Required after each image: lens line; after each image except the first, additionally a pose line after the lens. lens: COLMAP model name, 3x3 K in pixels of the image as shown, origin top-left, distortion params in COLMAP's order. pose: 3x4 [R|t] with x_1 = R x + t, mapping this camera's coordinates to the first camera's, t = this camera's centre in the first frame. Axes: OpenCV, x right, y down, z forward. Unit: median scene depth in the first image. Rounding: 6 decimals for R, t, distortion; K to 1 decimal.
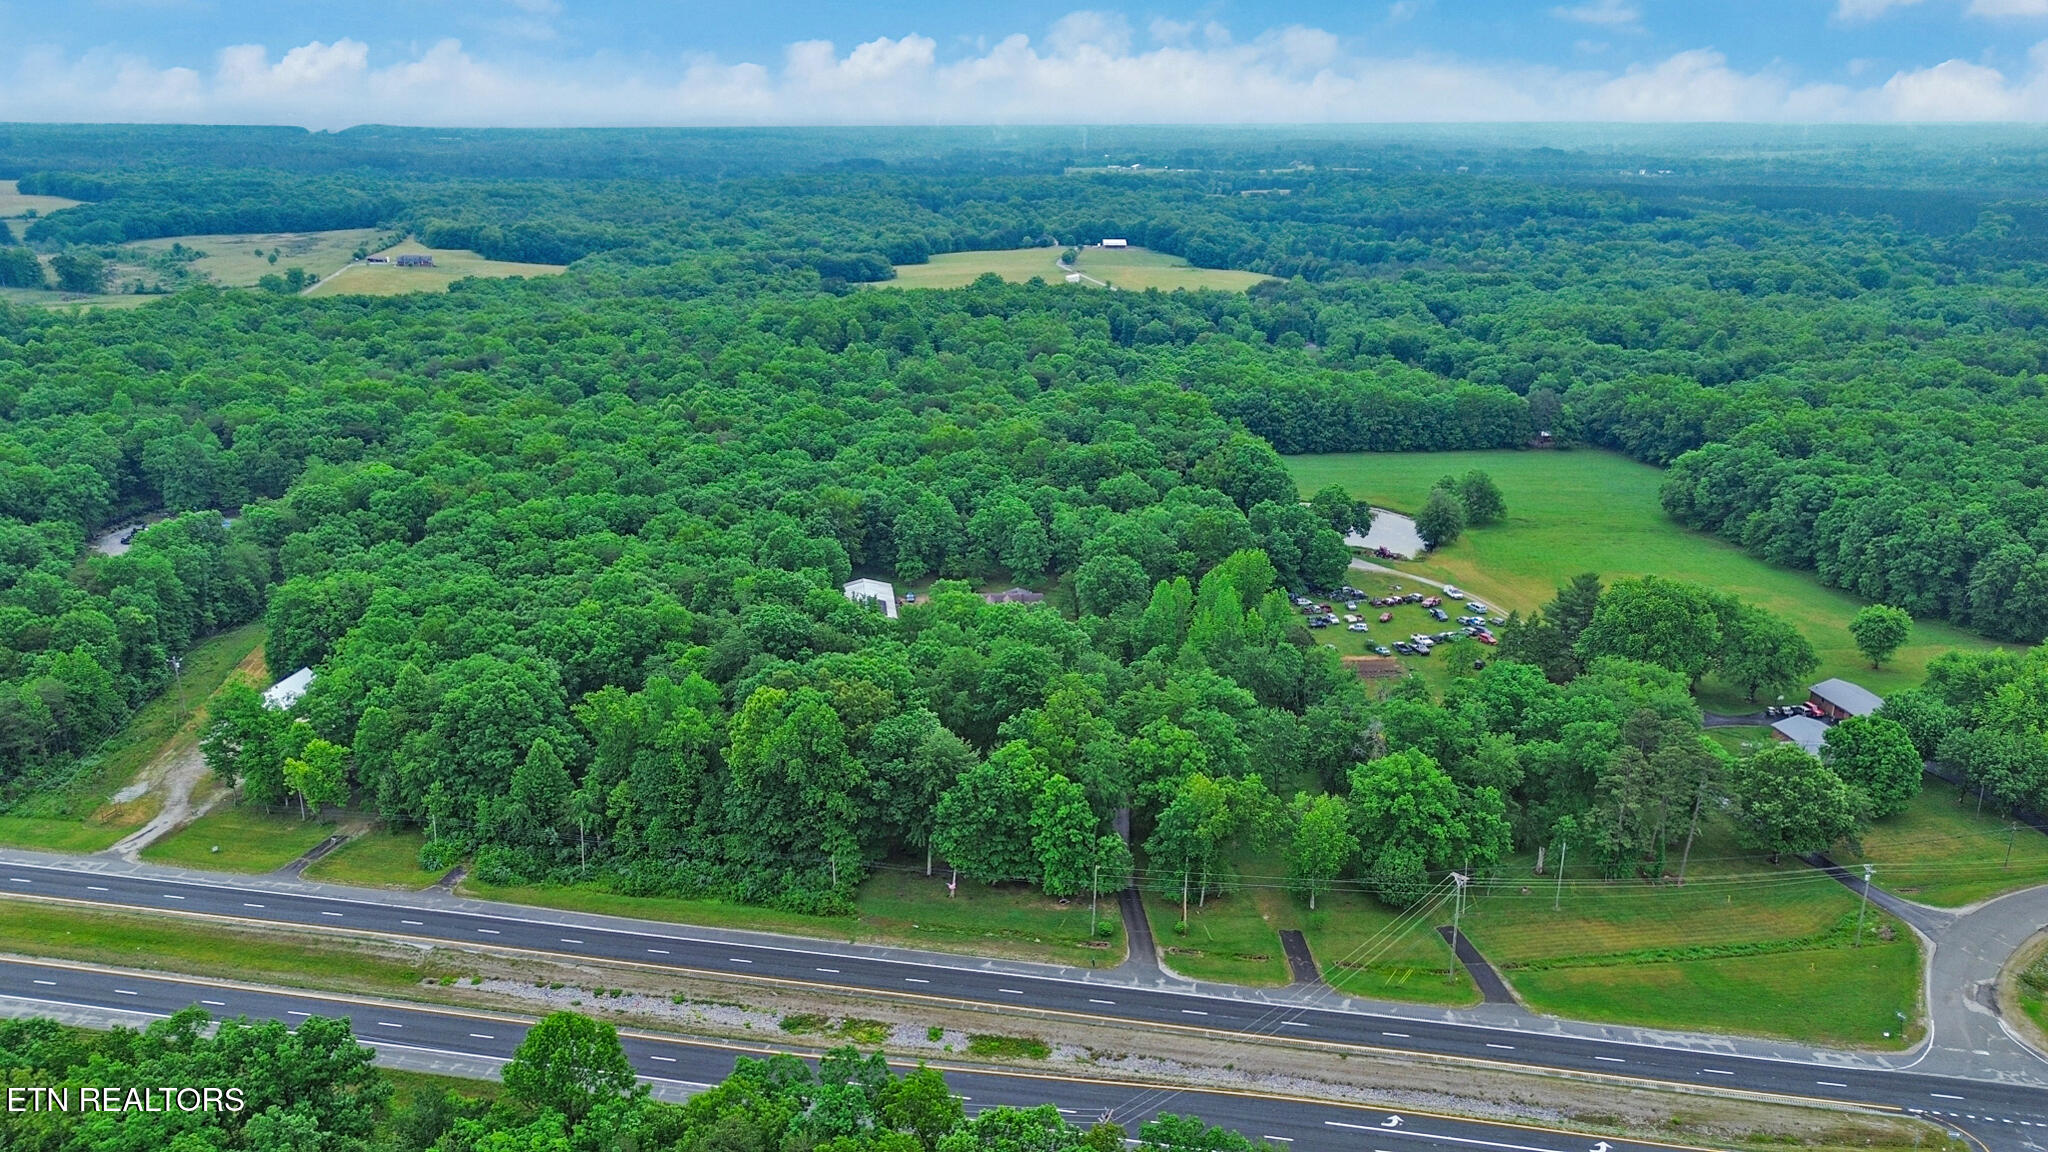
lens RADIAL K [[1419.9, 0, 1046.6], [0, 1419.9, 659.0], [0, 0, 1]] dist [0.054136, -0.035417]
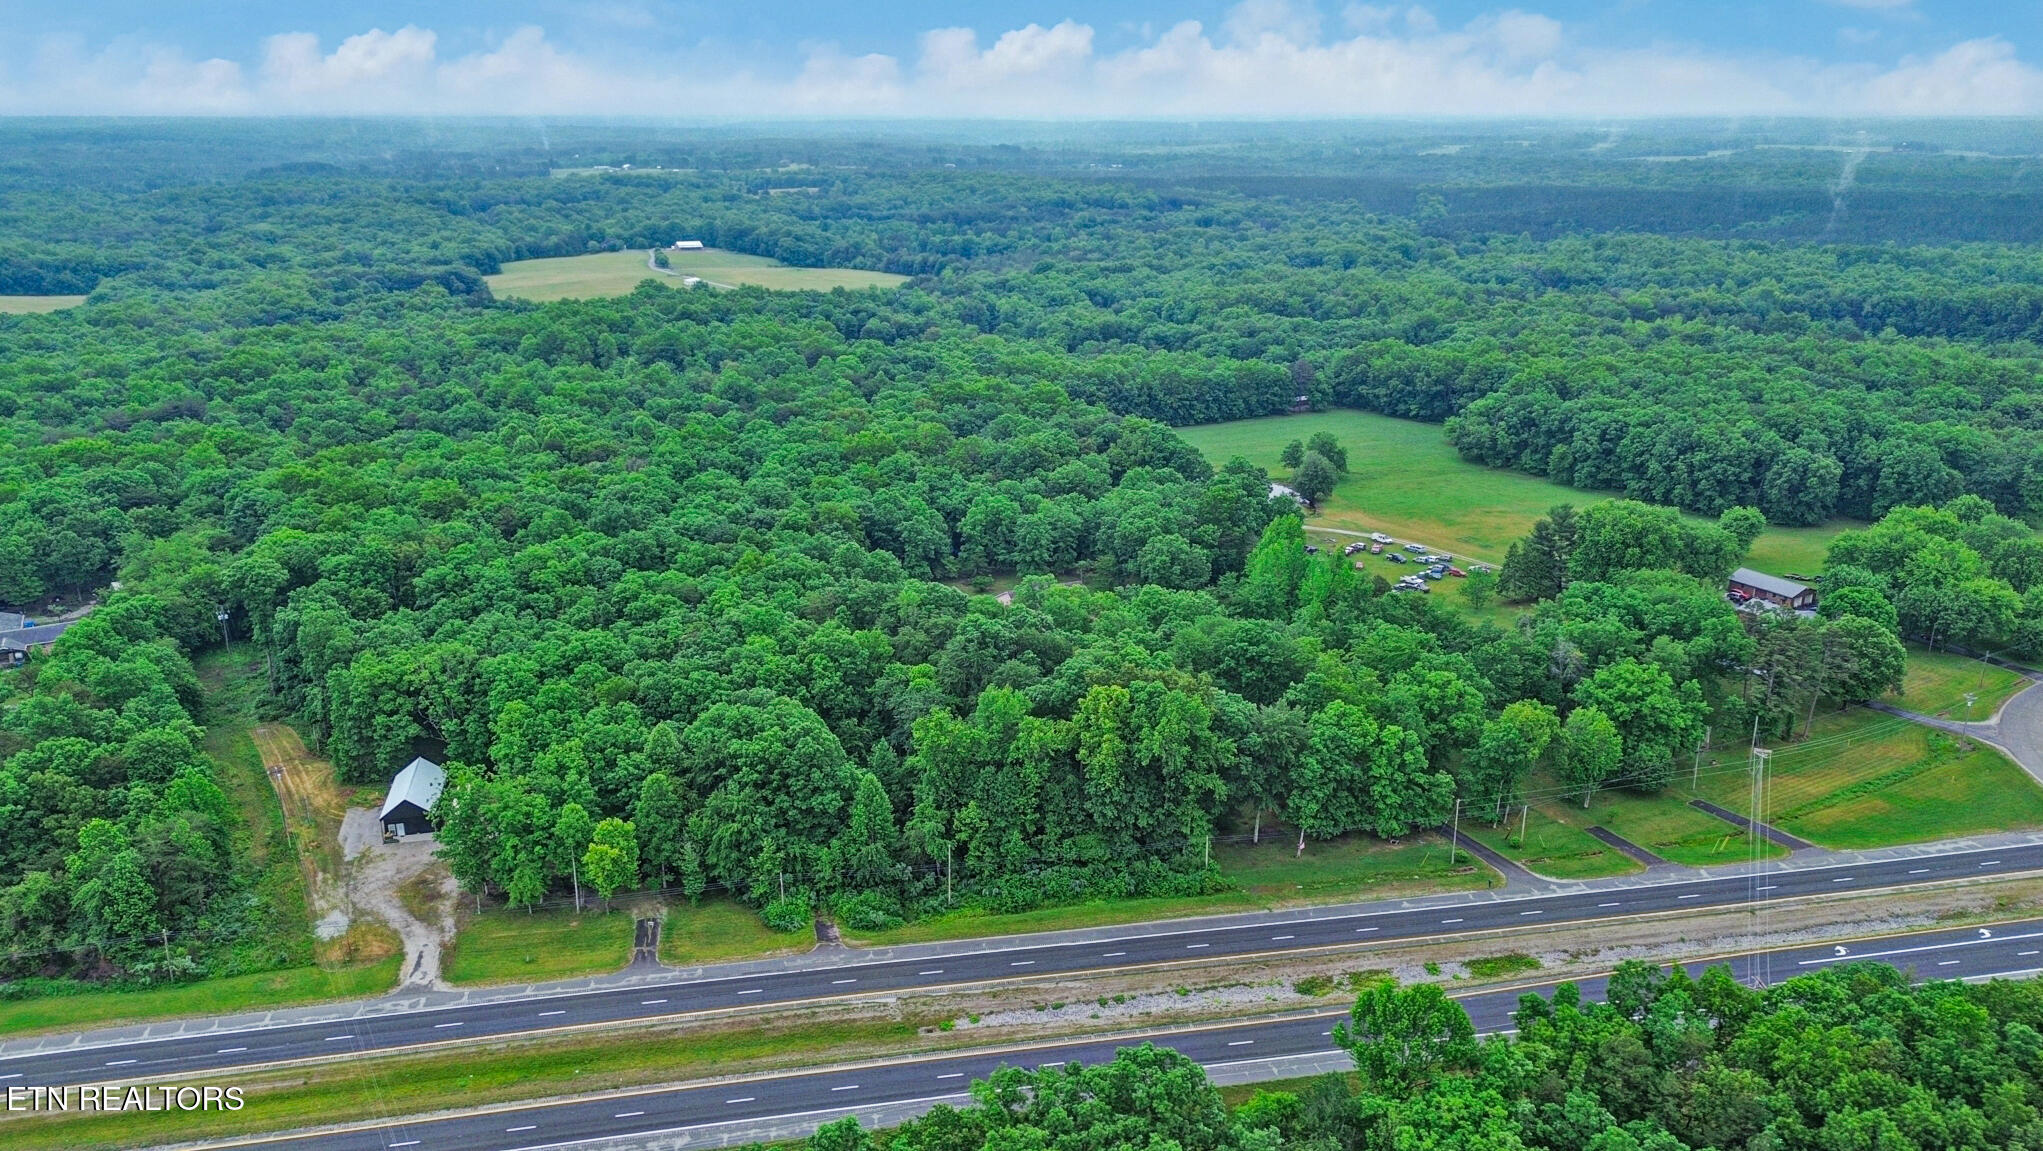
lens RADIAL K [[1389.5, 0, 1031.5], [0, 1389.5, 715.1], [0, 0, 1]] dist [0.054708, -0.045167]
pose [[0.932948, -0.150783, 0.326914, -0.538330], [0.136931, 0.988437, 0.065125, -0.029553], [-0.332954, -0.015994, 0.942807, 0.084904]]
